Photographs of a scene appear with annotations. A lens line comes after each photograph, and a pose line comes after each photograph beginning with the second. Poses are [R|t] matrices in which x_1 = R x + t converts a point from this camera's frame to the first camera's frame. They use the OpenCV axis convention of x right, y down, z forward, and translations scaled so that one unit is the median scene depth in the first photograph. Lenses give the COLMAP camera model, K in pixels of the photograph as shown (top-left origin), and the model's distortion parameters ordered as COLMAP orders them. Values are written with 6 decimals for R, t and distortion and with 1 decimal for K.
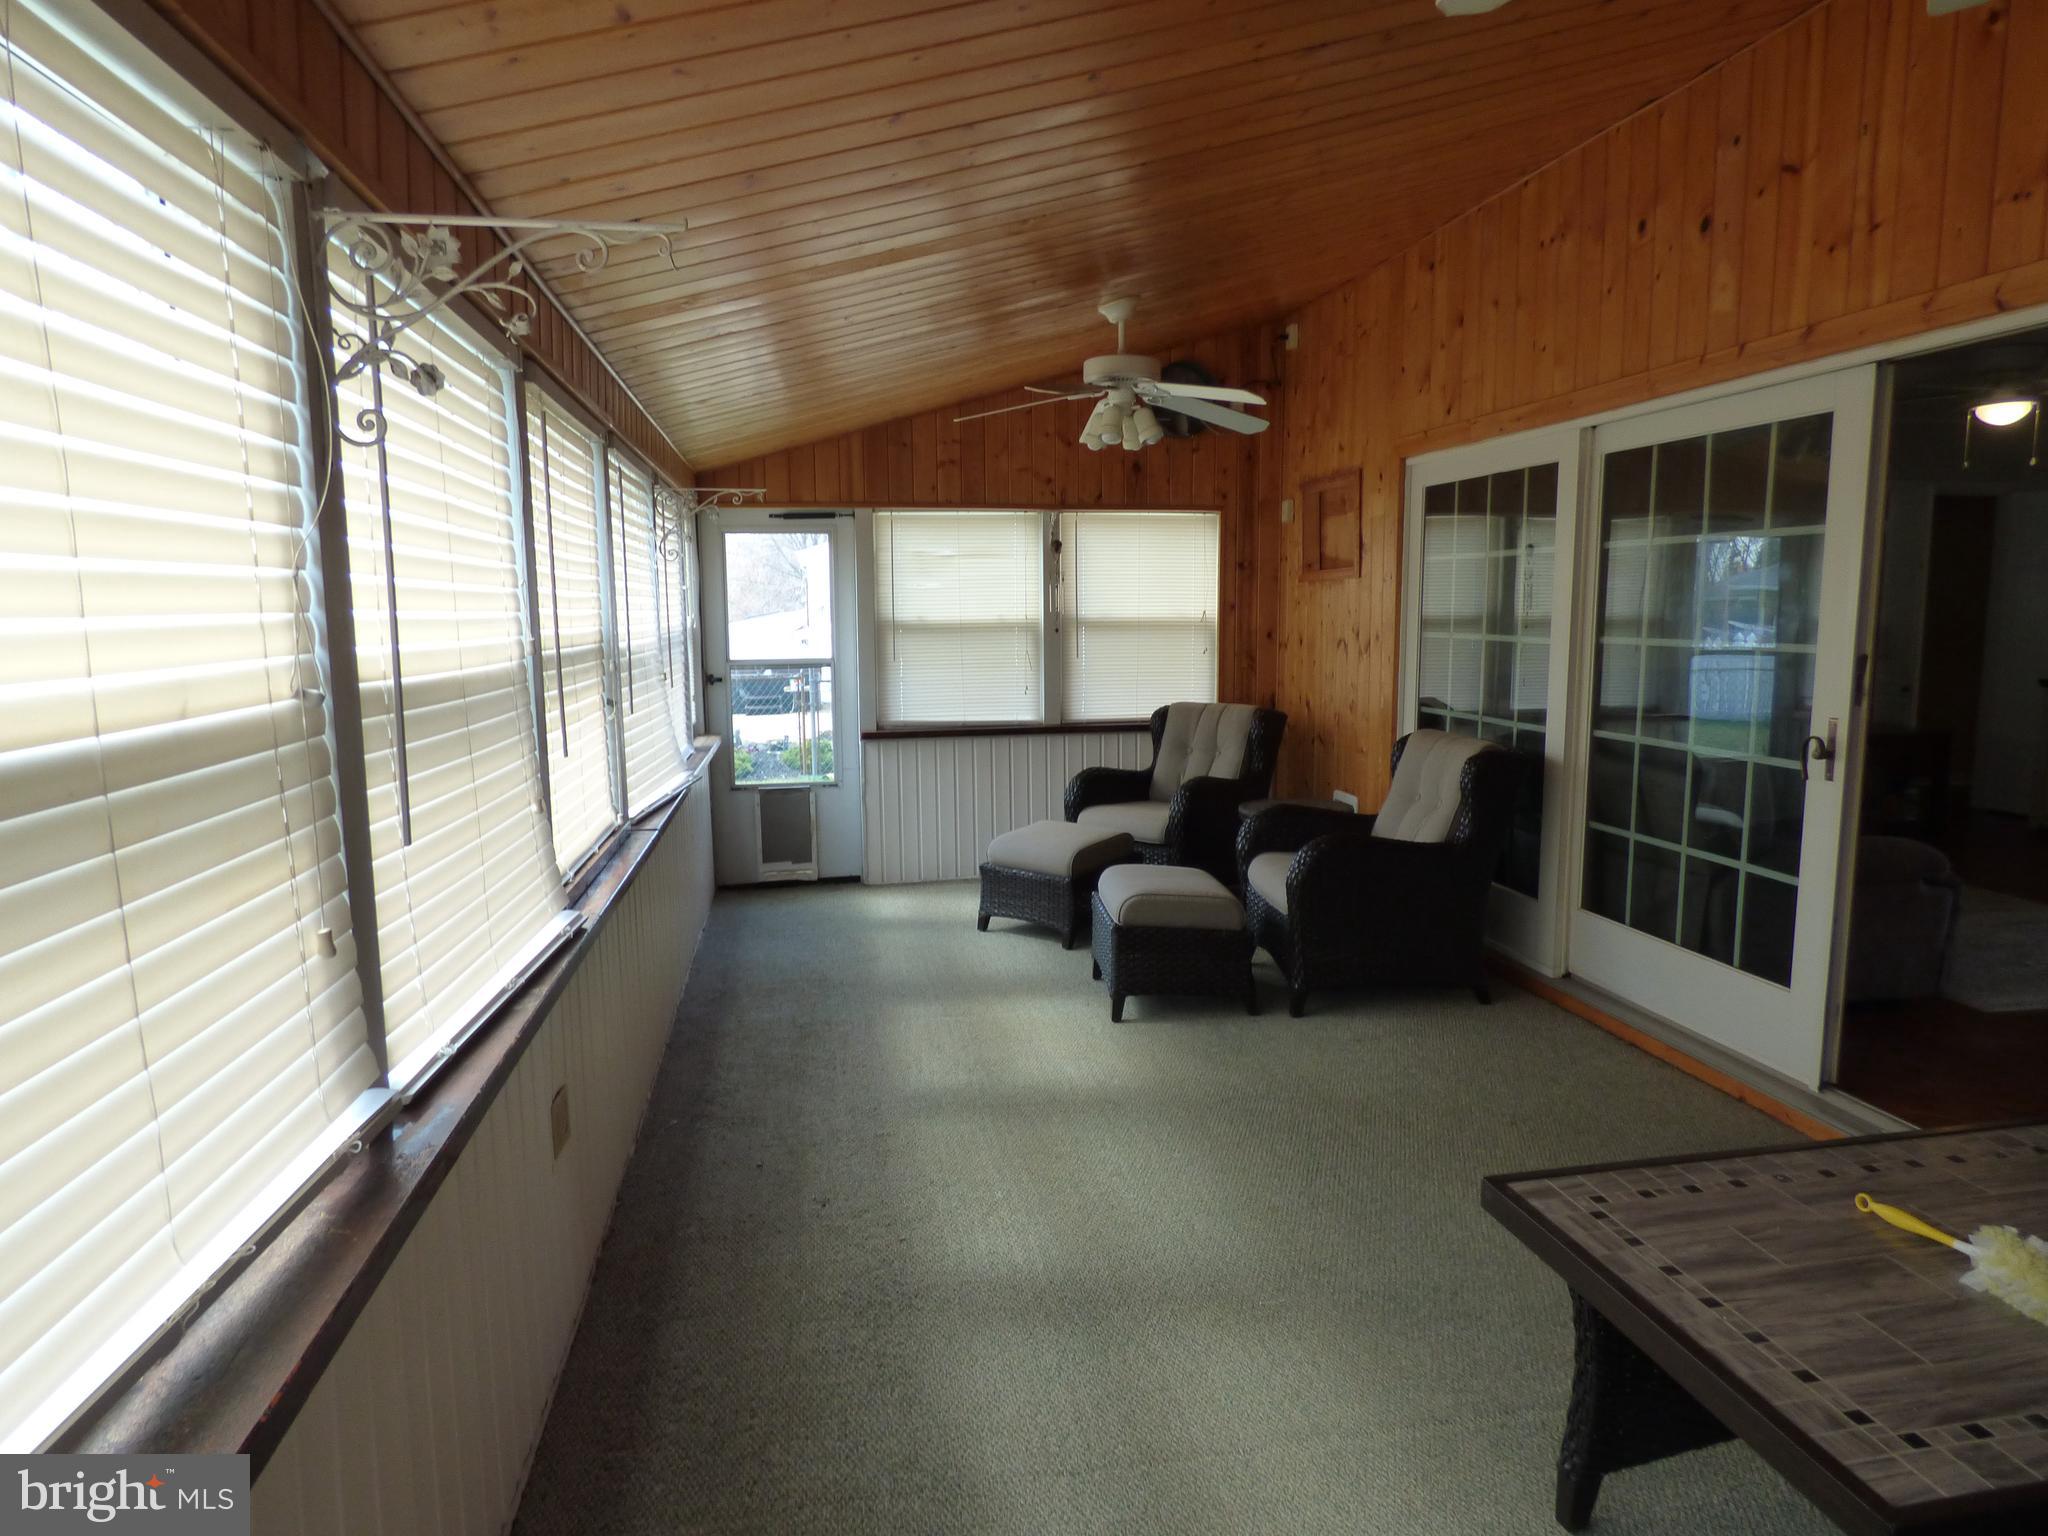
lens RADIAL K [[1261.6, 0, 1024.0], [0, 1261.6, 768.0], [0, 0, 1]] dist [-0.003747, 0.002082]
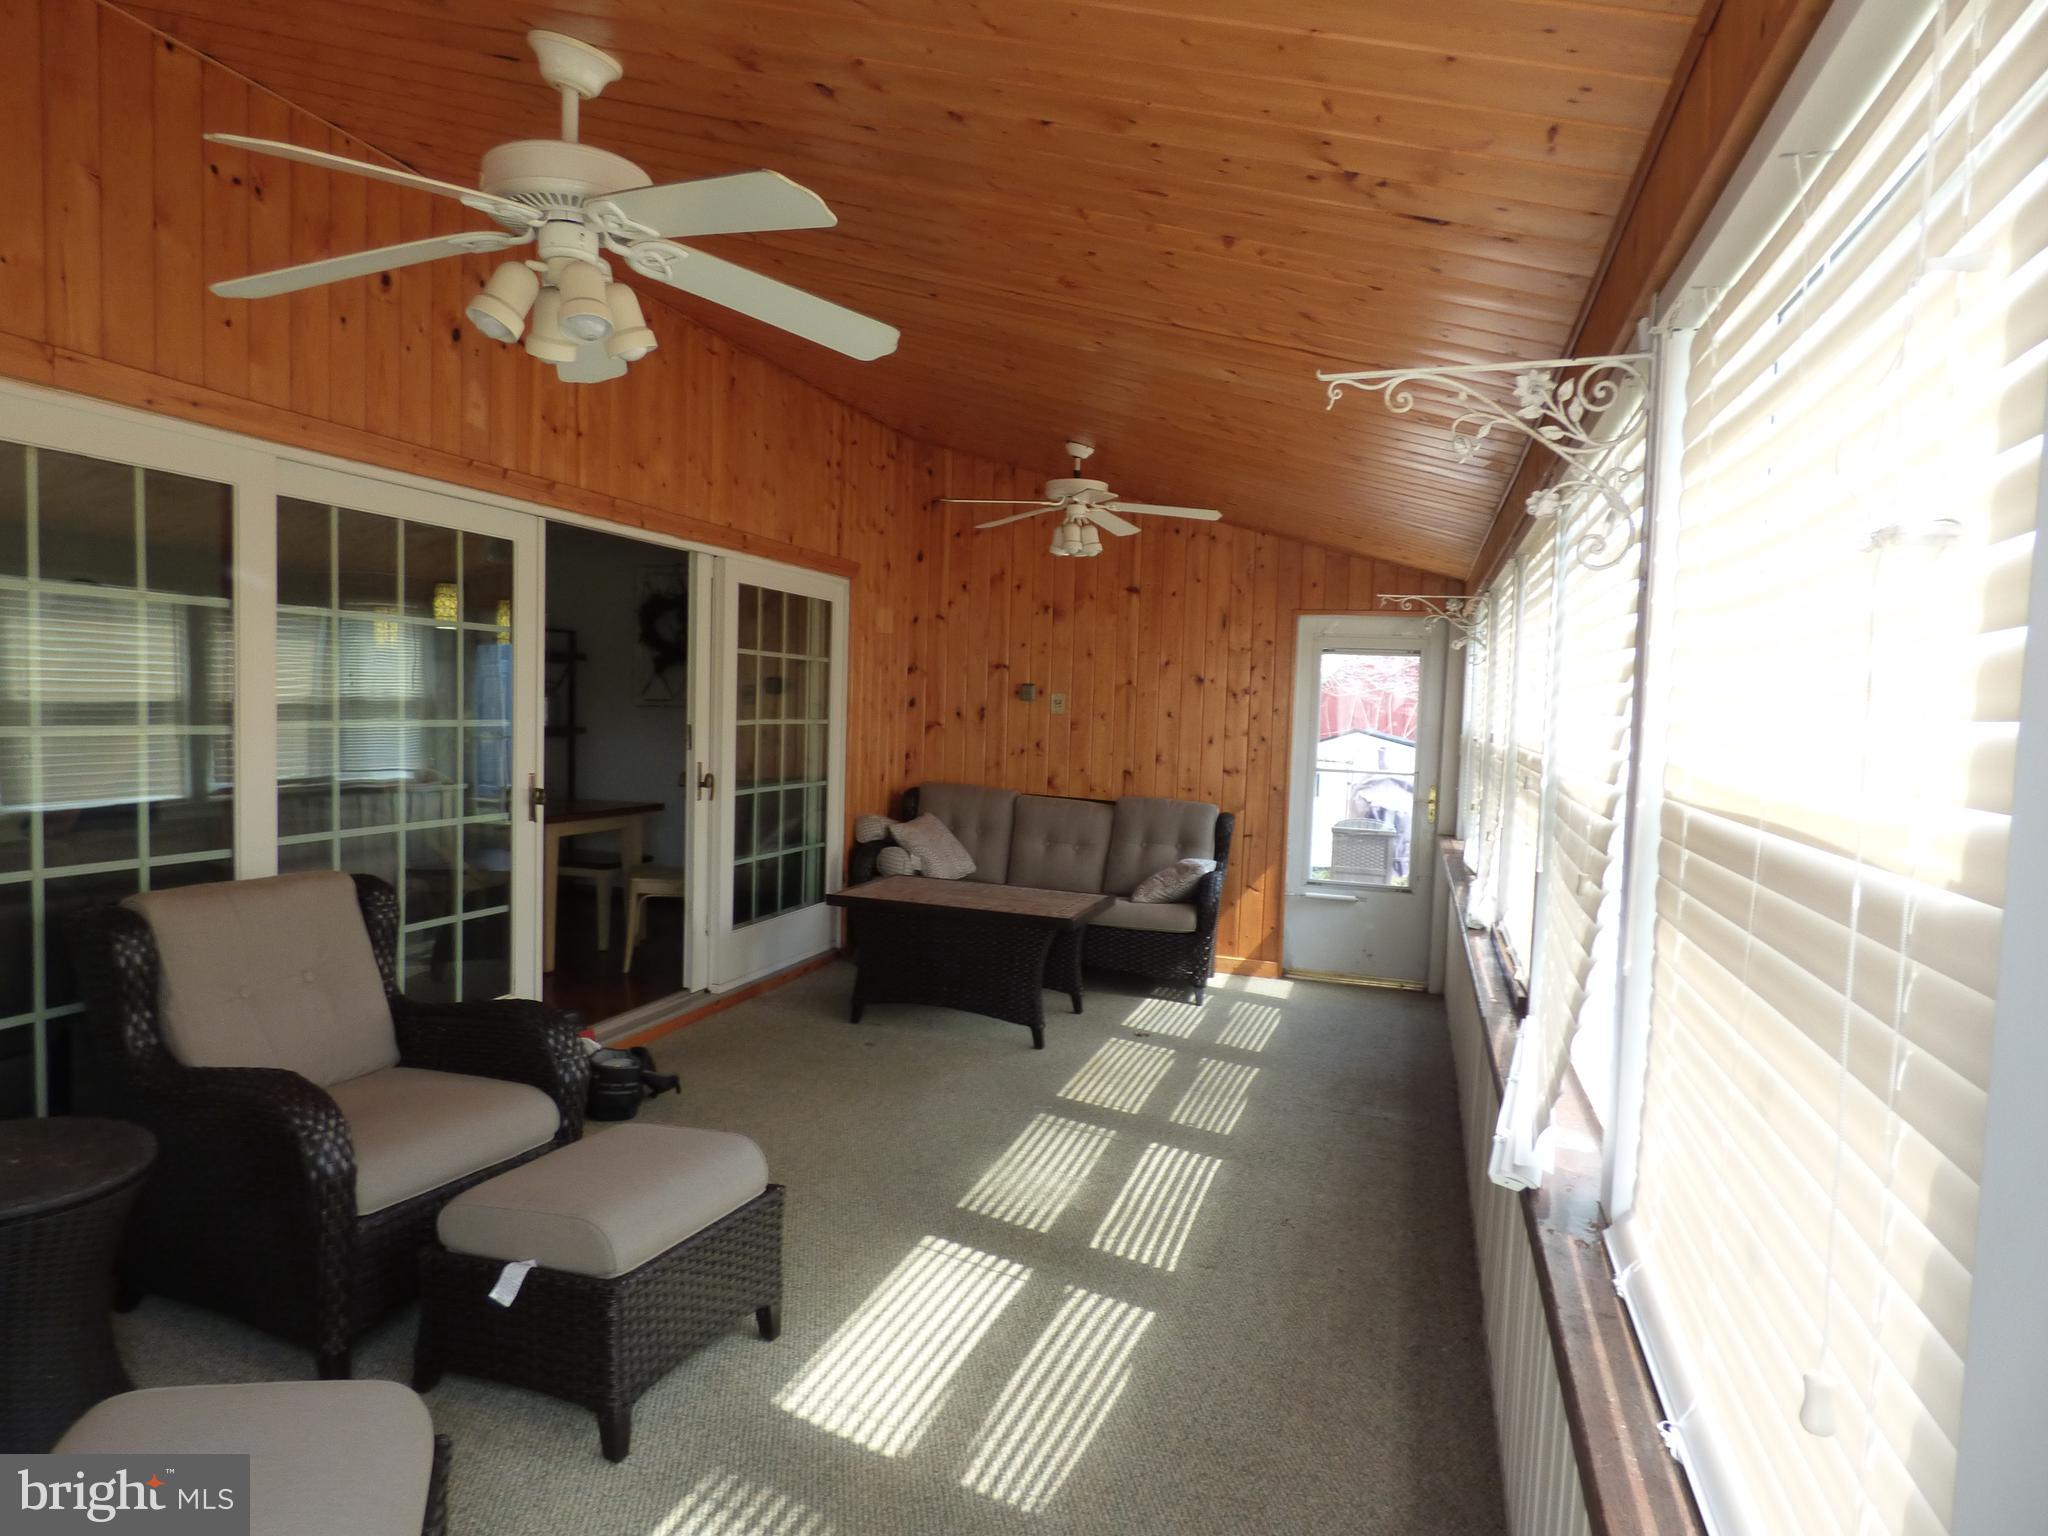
lens RADIAL K [[1261.6, 0, 1024.0], [0, 1261.6, 768.0], [0, 0, 1]] dist [-0.003747, 0.002082]
pose [[-0.894218, -0.039729, 0.445866, -0.368145], [0.038603, 0.985499, 0.165234, -0.216089], [-0.445965, 0.164966, -0.879717, 1.708709]]
